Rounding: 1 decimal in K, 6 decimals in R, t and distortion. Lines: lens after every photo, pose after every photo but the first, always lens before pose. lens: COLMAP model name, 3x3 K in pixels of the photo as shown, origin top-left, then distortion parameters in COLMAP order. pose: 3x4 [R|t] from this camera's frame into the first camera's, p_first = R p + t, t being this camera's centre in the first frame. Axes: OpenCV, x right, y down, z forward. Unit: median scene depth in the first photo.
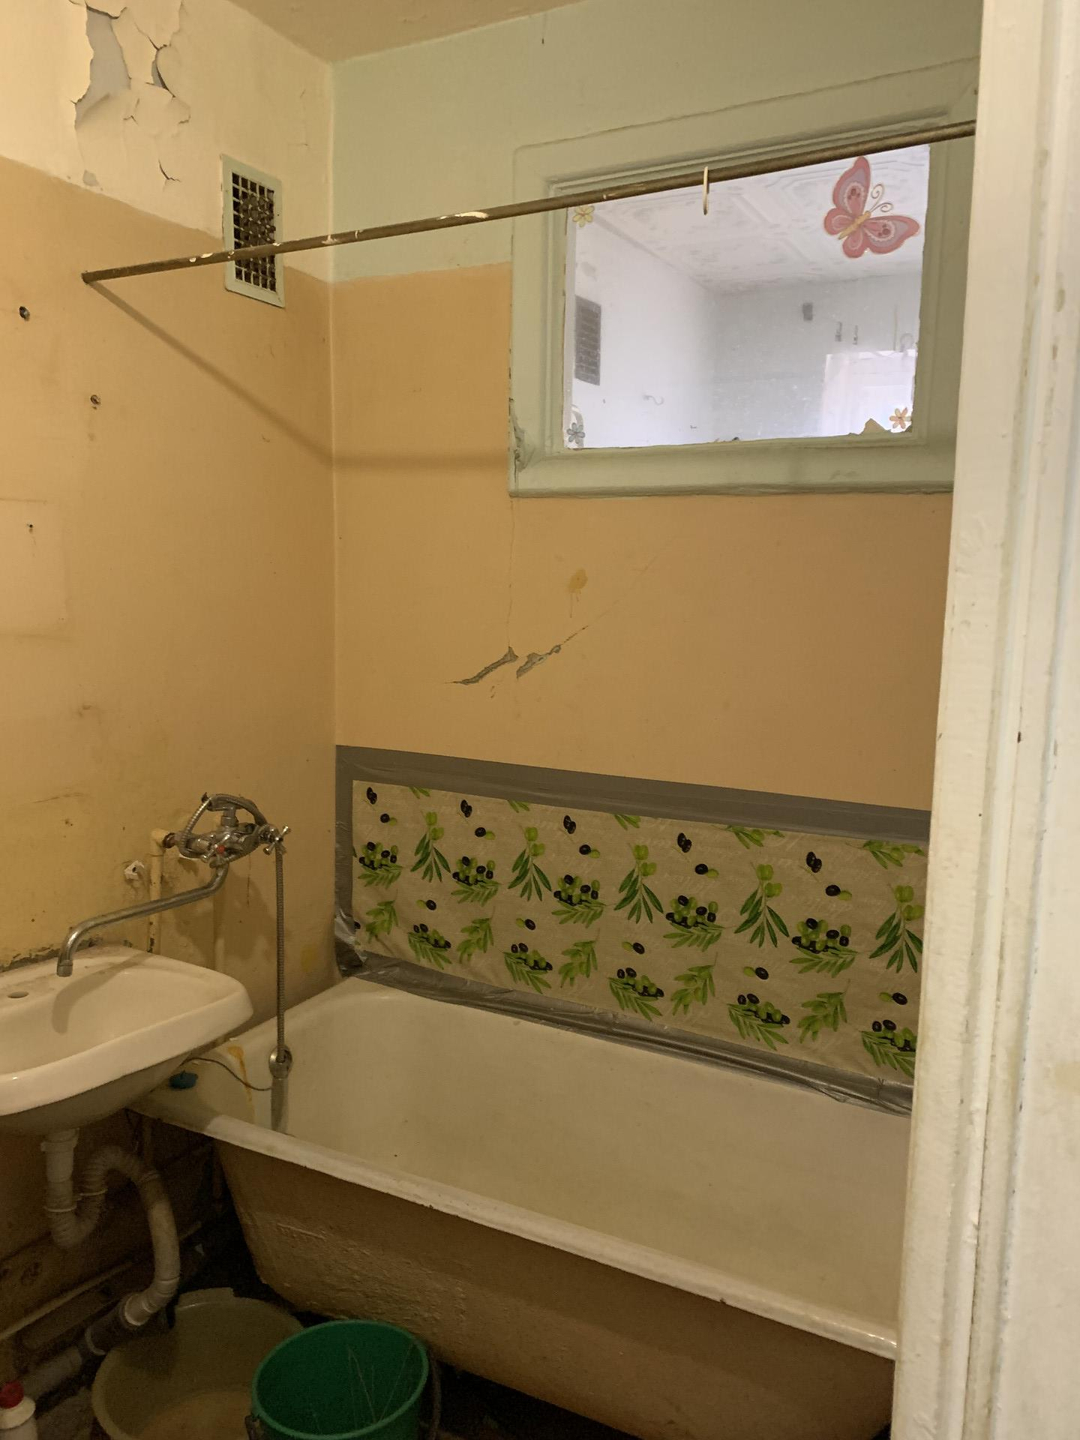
lens RADIAL K [[1101.8, 0, 539.9], [0, 1101.8, 718.4], [0, 0, 1]] dist [0.036803, -0.040655]
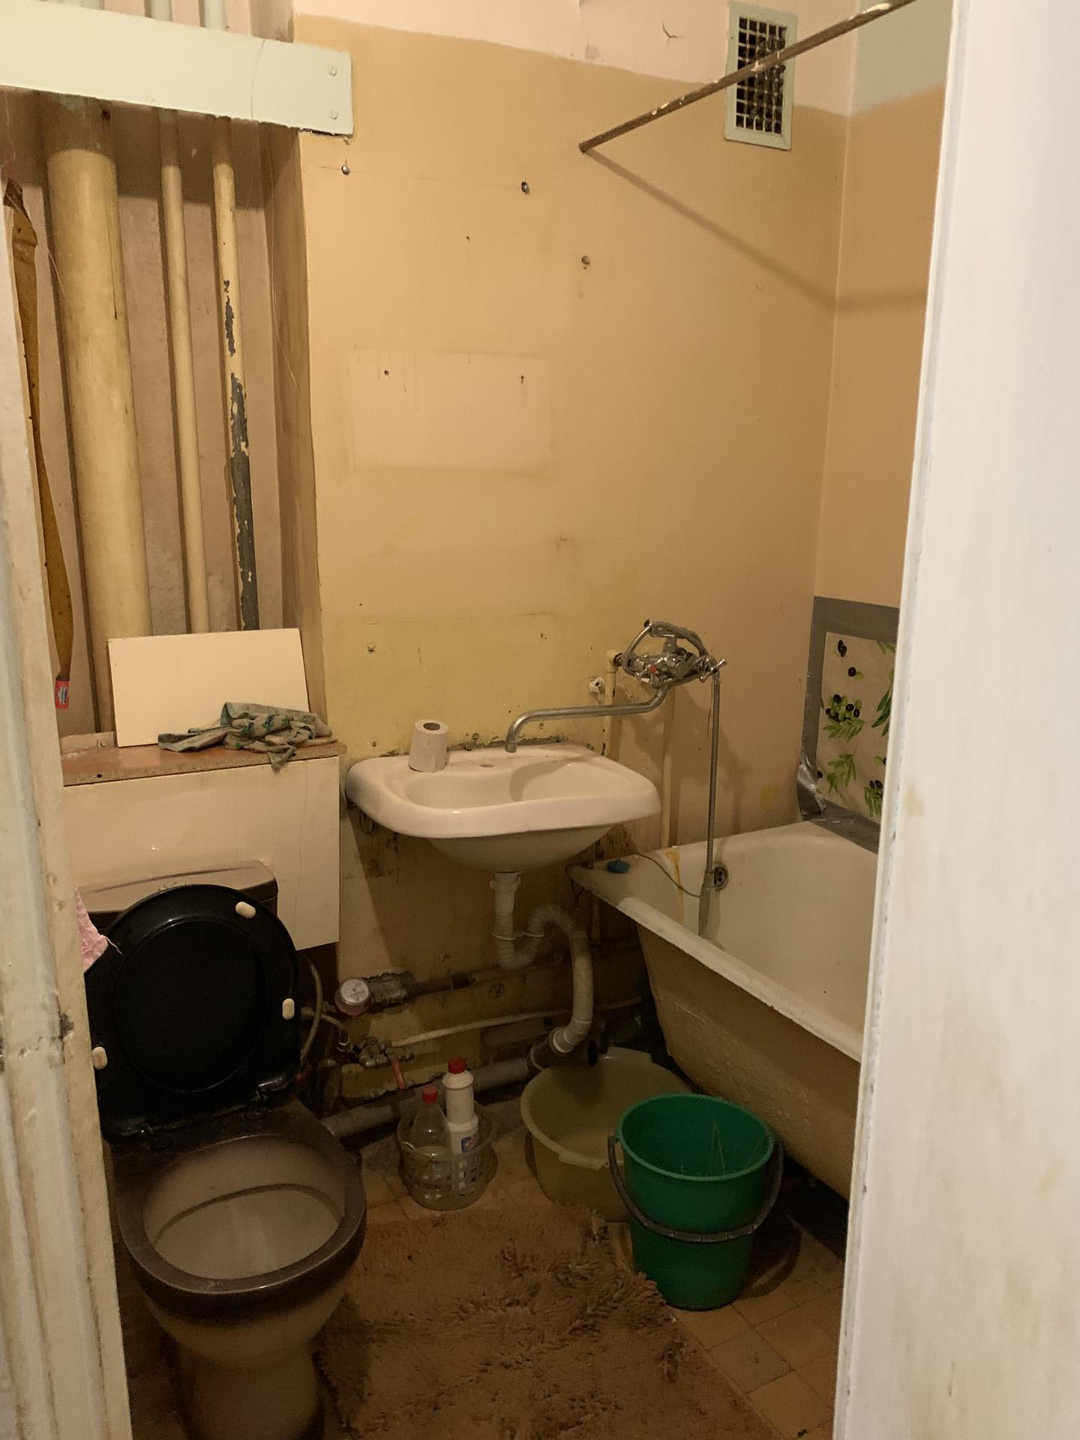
lens RADIAL K [[1101.8, 0, 511.2], [0, 1101.8, 716.9], [0, 0, 1]] dist [0.036803, -0.040655]
pose [[0.843643, 0.128843, -0.521216, 0.160831], [-0.069882, 0.988872, 0.131336, 0.025733], [0.532337, -0.074377, 0.843258, -0.022813]]
